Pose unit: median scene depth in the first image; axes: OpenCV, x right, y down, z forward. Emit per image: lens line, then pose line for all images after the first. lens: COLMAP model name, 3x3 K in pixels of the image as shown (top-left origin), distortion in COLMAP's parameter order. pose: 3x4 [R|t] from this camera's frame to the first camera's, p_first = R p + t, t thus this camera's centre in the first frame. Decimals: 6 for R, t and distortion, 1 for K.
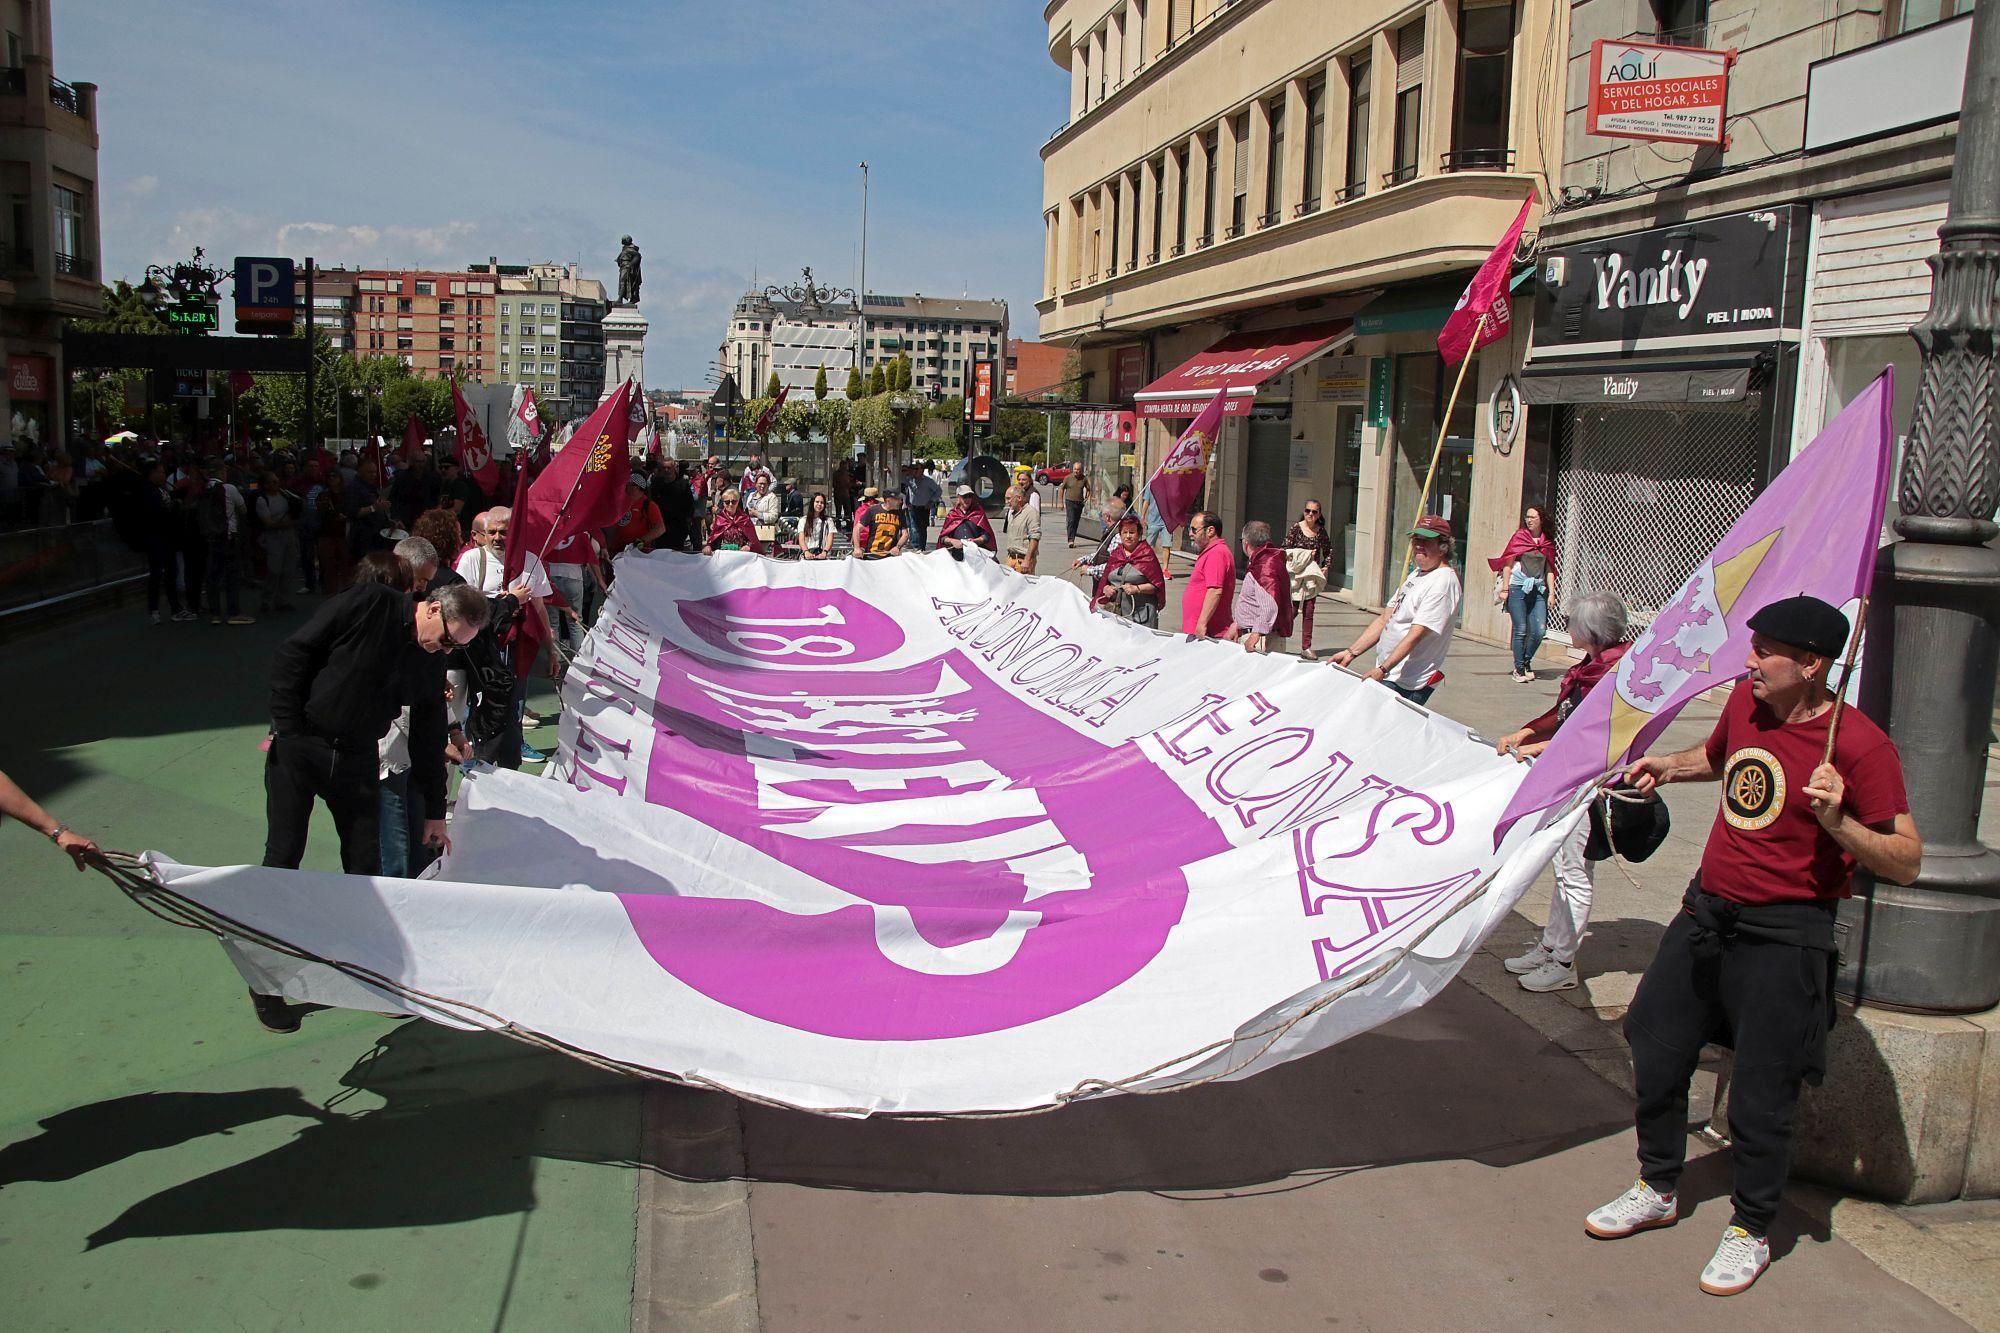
lens RADIAL K [[1681.5, 0, 1001.6], [0, 1681.5, 666.5], [0, 0, 1]] dist [-0.122723, 0.033723]
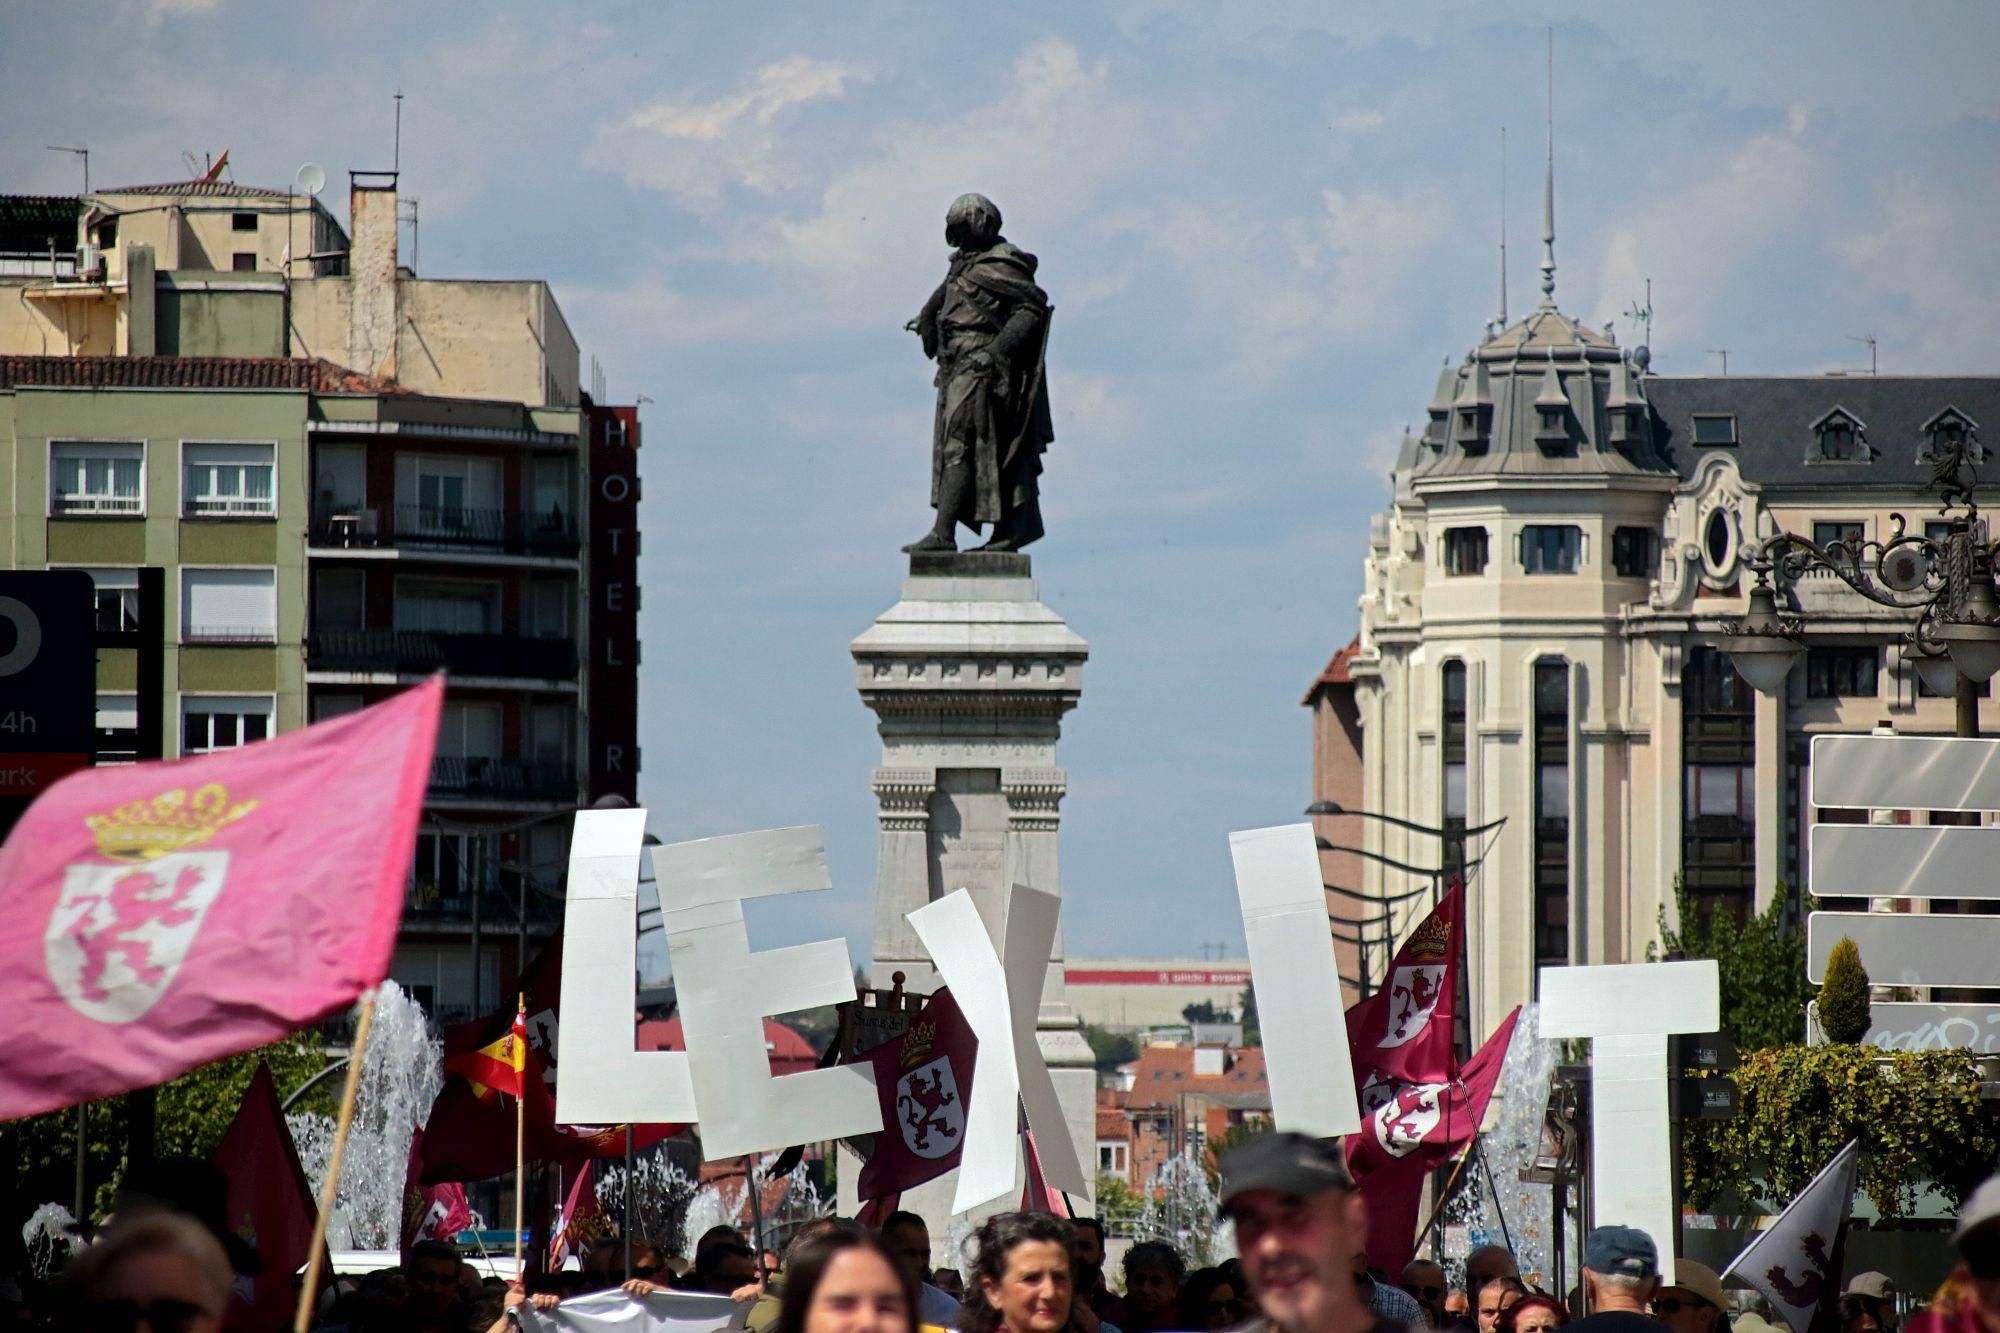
lens RADIAL K [[12408.8, 0, 996.4], [0, 12408.8, 665.8], [0, 0, 1]] dist [2.236742, 0.000000]
pose [[0.982442, -0.034092, -0.183426, 0.011742], [-0.000250, 0.982921, -0.184026, 0.017630], [0.186567, 0.180841, 0.965655, -0.115557]]
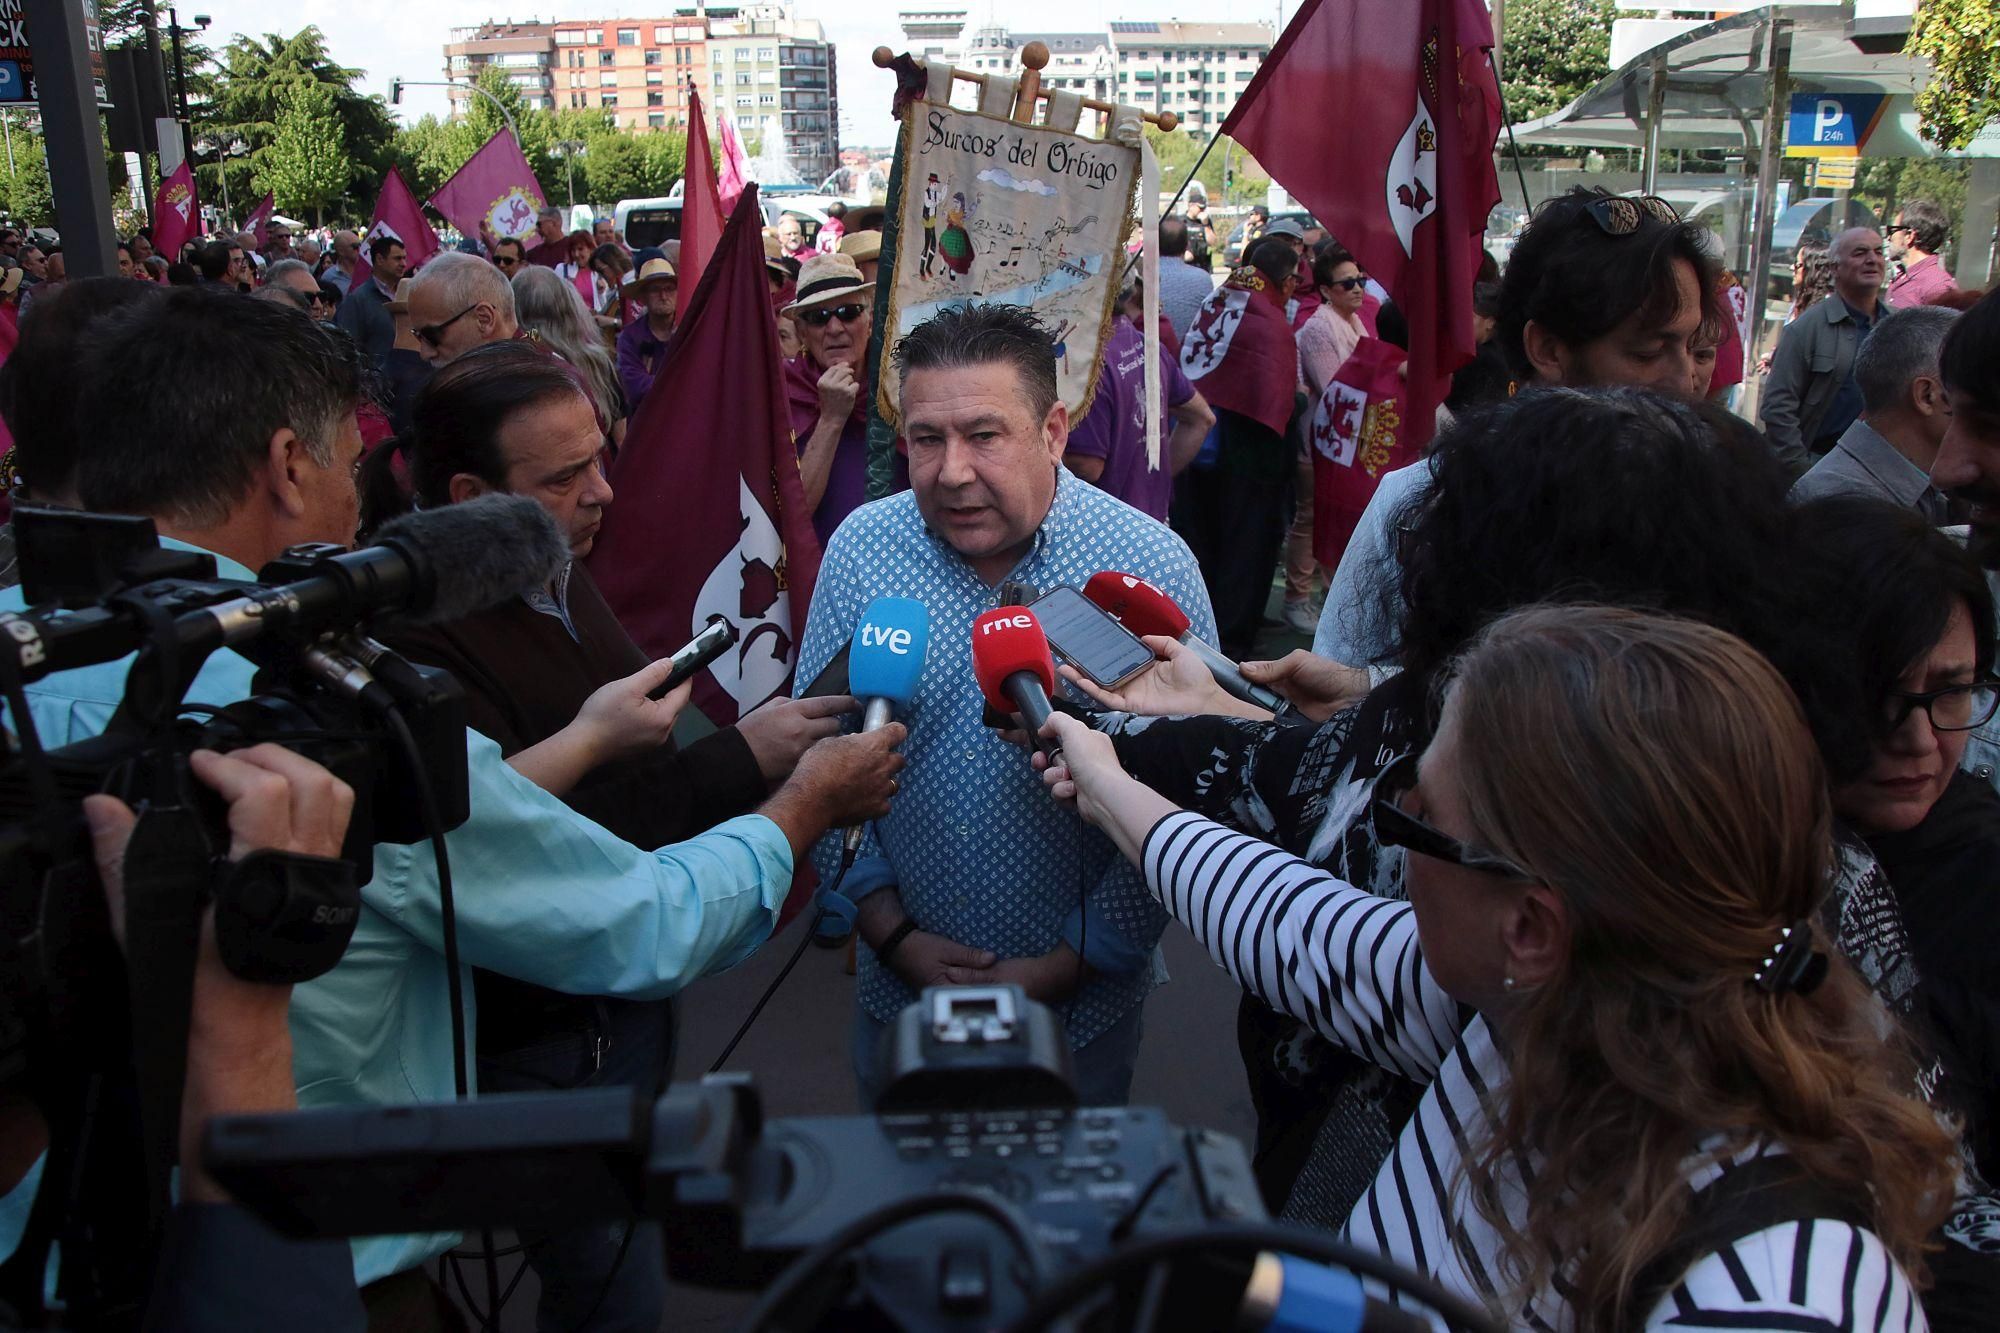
lens RADIAL K [[1681.5, 0, 998.3], [0, 1681.5, 668.8], [0, 0, 1]] dist [-0.122723, 0.033723]
pose [[0.991301, -0.009018, -0.131305, -0.035672], [0.028071, 0.989181, 0.143990, -0.012852], [0.128586, -0.146424, 0.980829, 0.097968]]
